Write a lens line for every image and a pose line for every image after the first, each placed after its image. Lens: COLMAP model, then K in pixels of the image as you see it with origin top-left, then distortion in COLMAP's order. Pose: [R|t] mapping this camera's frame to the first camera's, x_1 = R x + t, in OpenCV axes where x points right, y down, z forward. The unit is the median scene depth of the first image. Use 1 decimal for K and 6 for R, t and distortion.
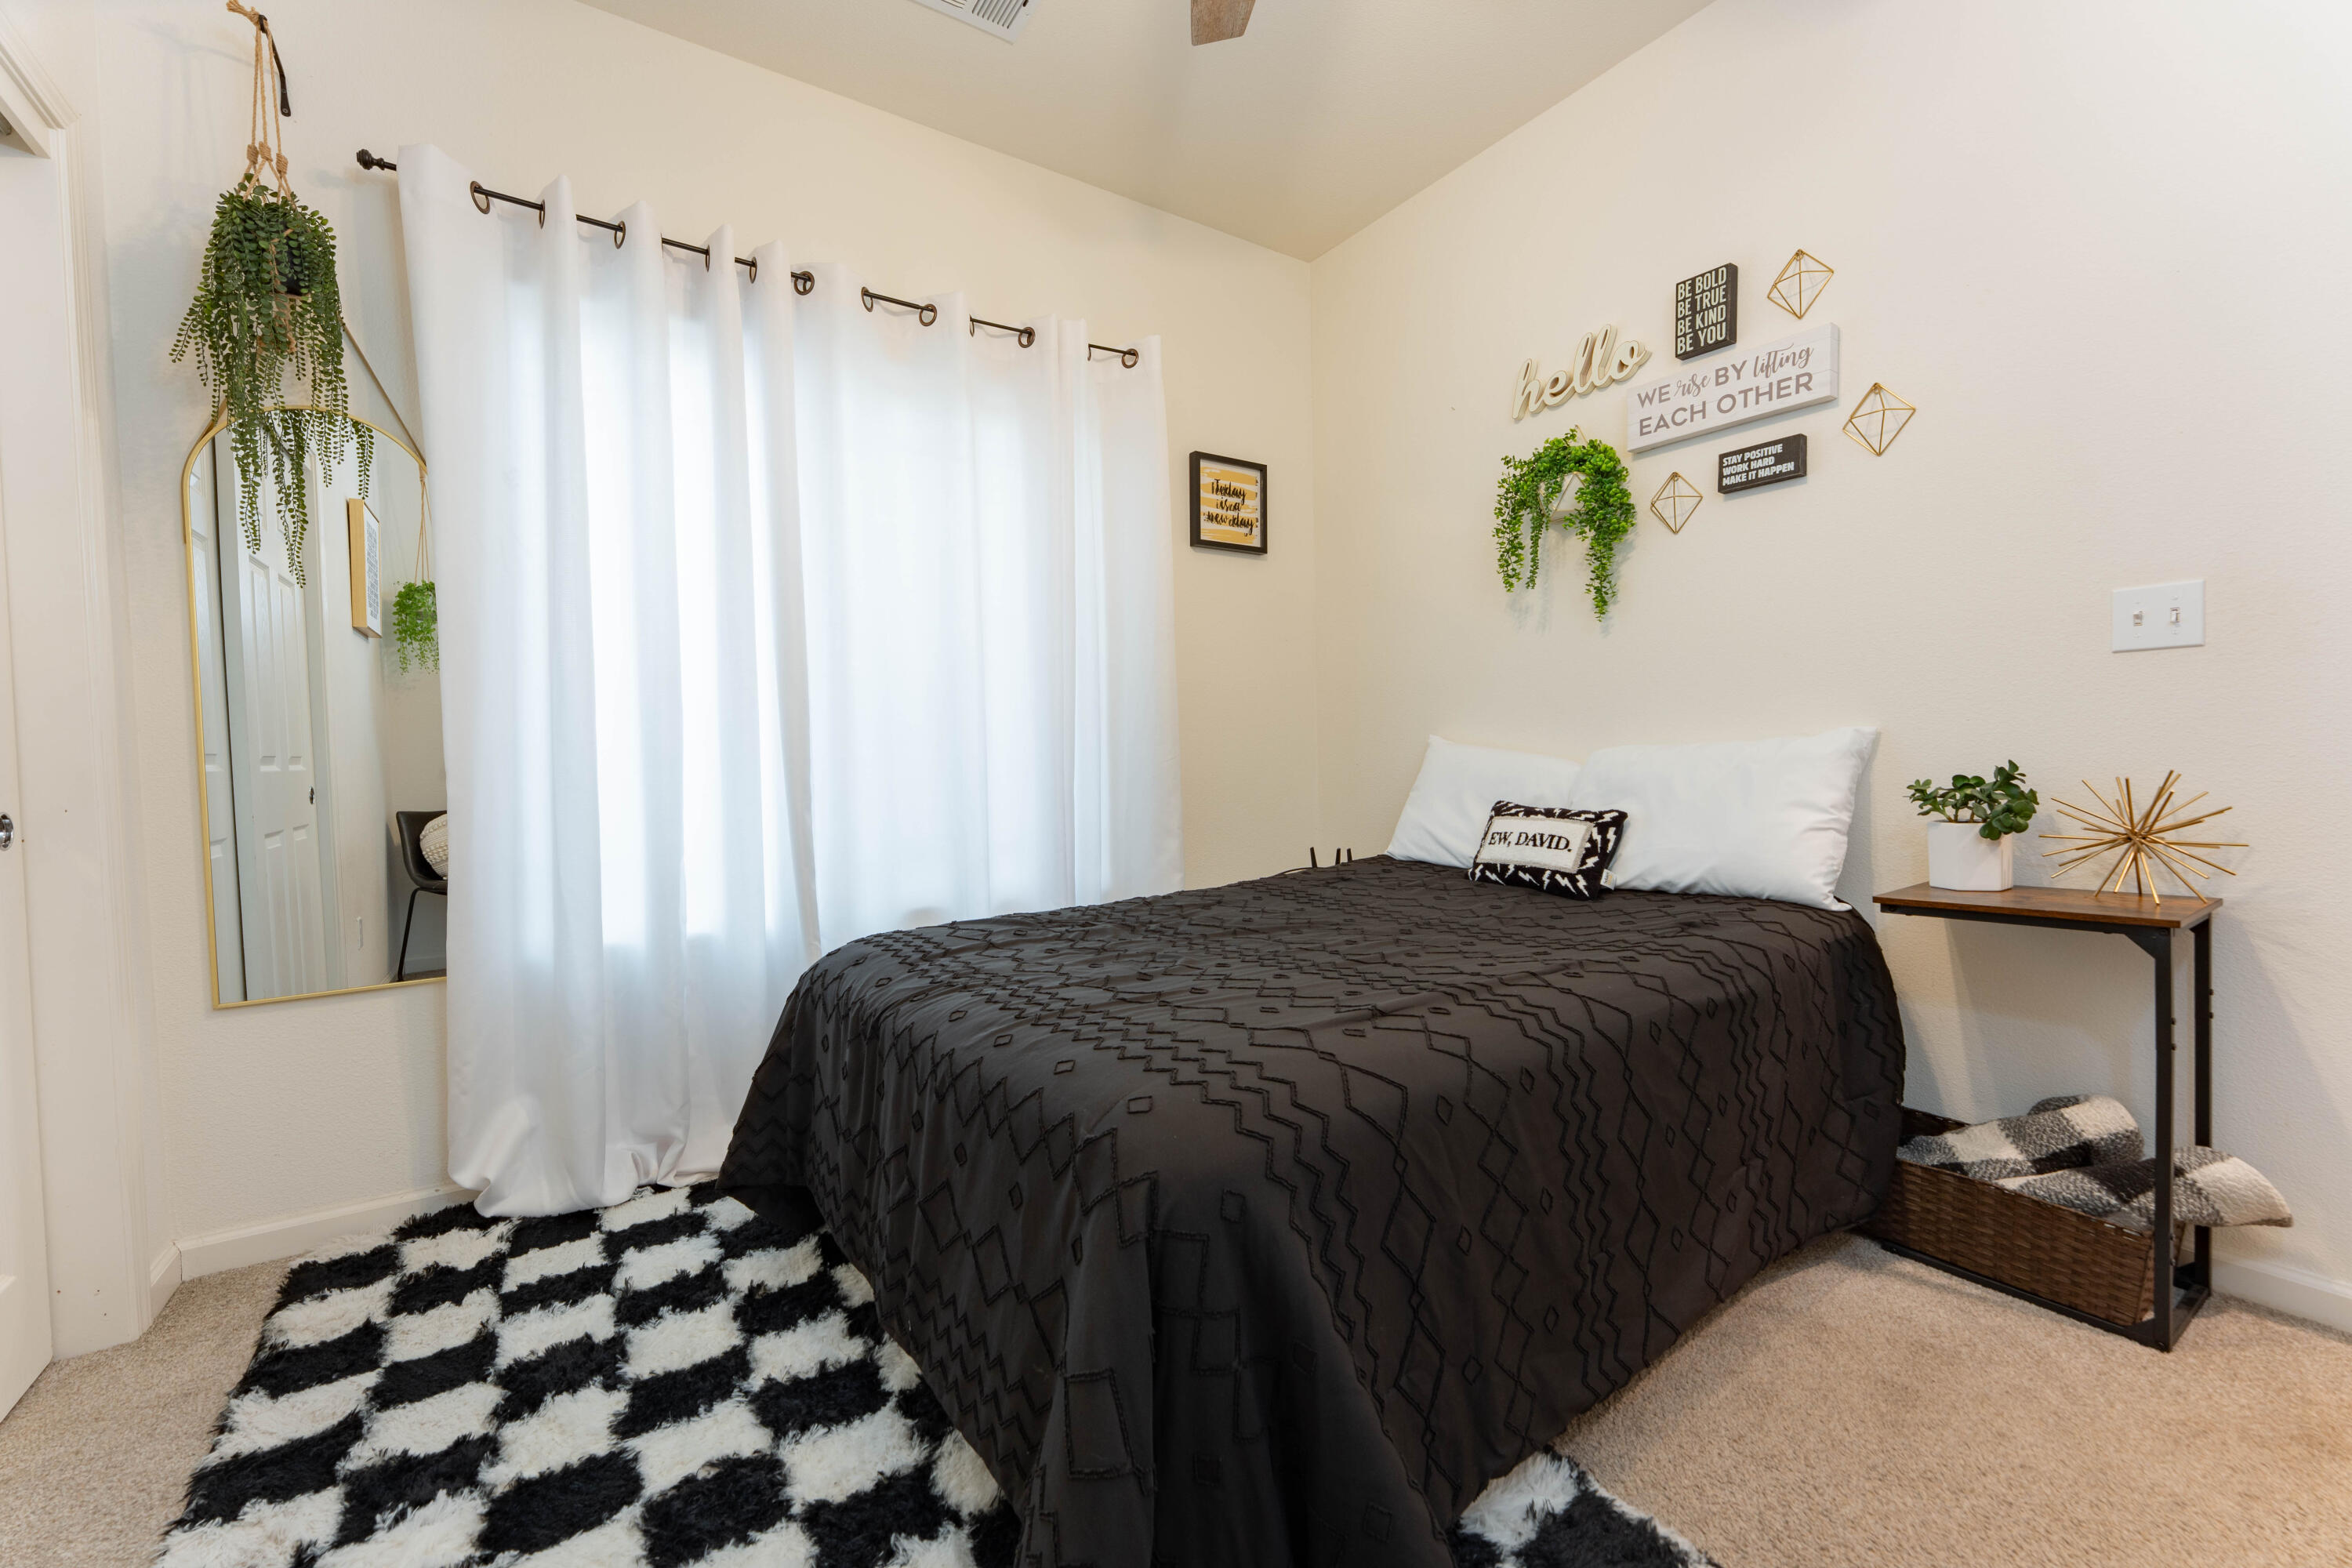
lens RADIAL K [[956.9, 0, 1170.2], [0, 956.9, 784.0], [0, 0, 1]] dist [-0.002726, -0.000639]
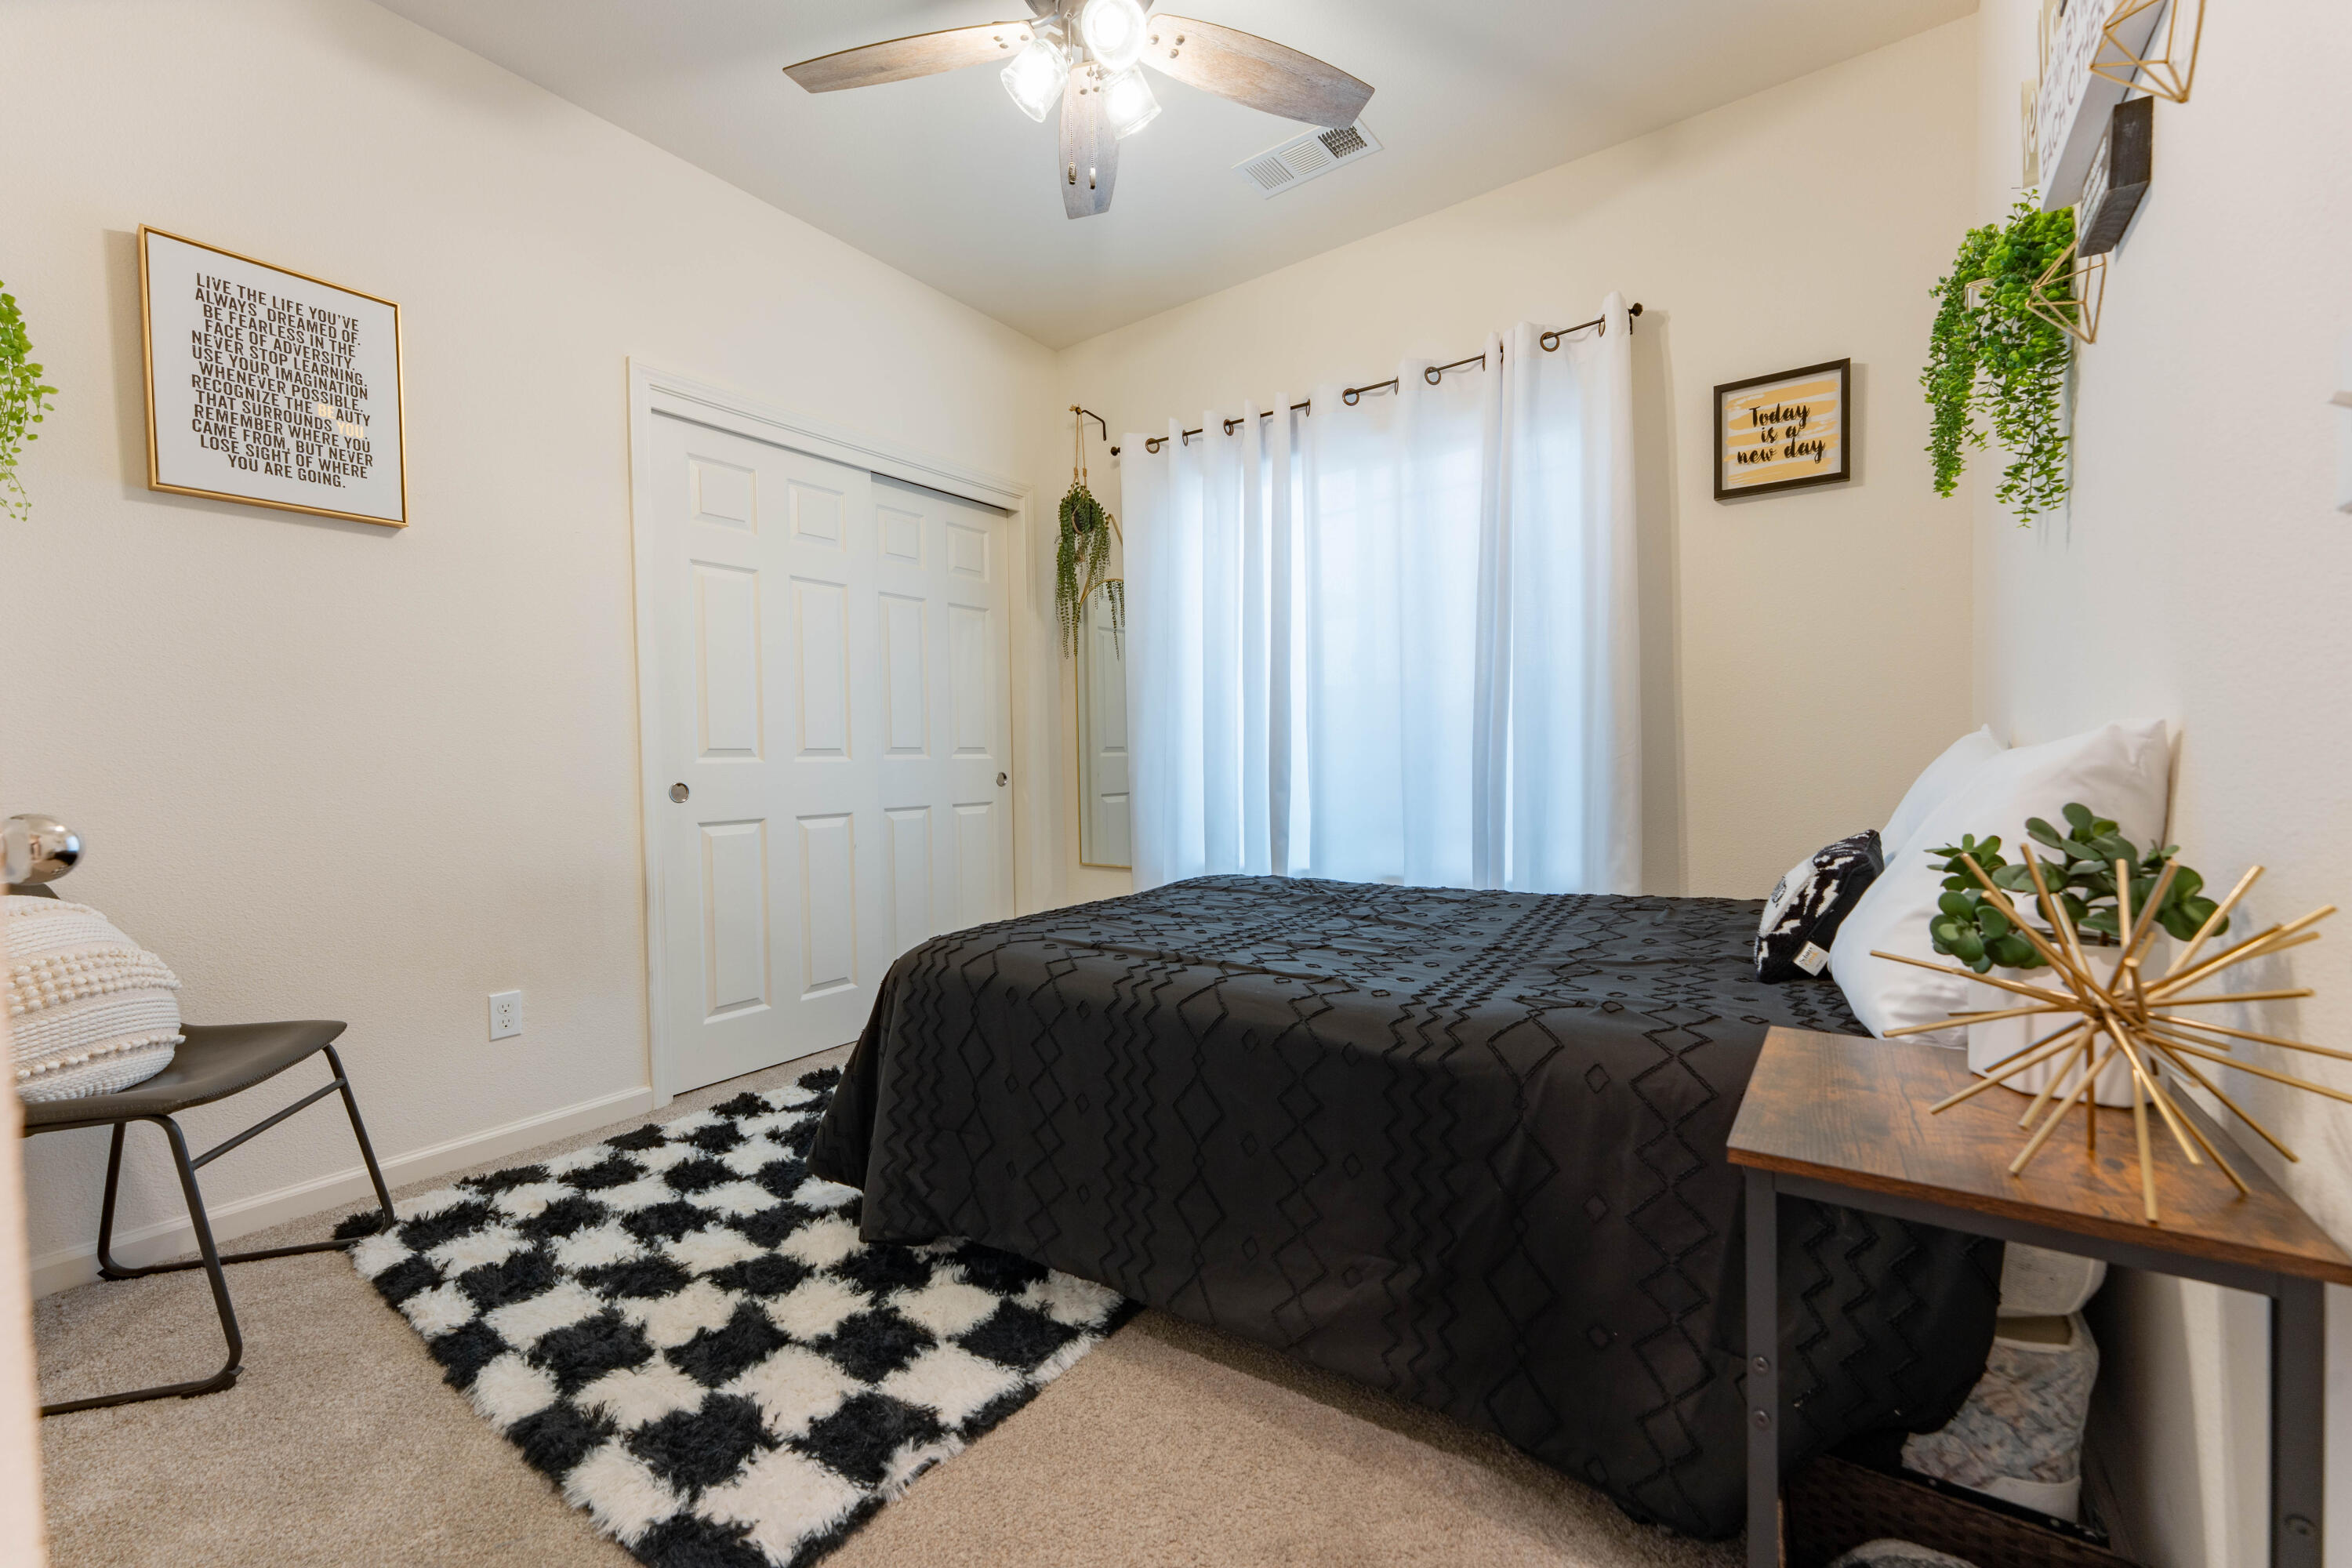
lens RADIAL K [[956.9, 0, 1170.2], [0, 956.9, 784.0], [0, 0, 1]] dist [-0.002726, -0.000639]
pose [[0.321072, 0.049393, -0.945766, 0.744512], [-0.020235, 0.998769, 0.045291, -0.031077], [0.946839, 0.004596, 0.321676, 0.306329]]
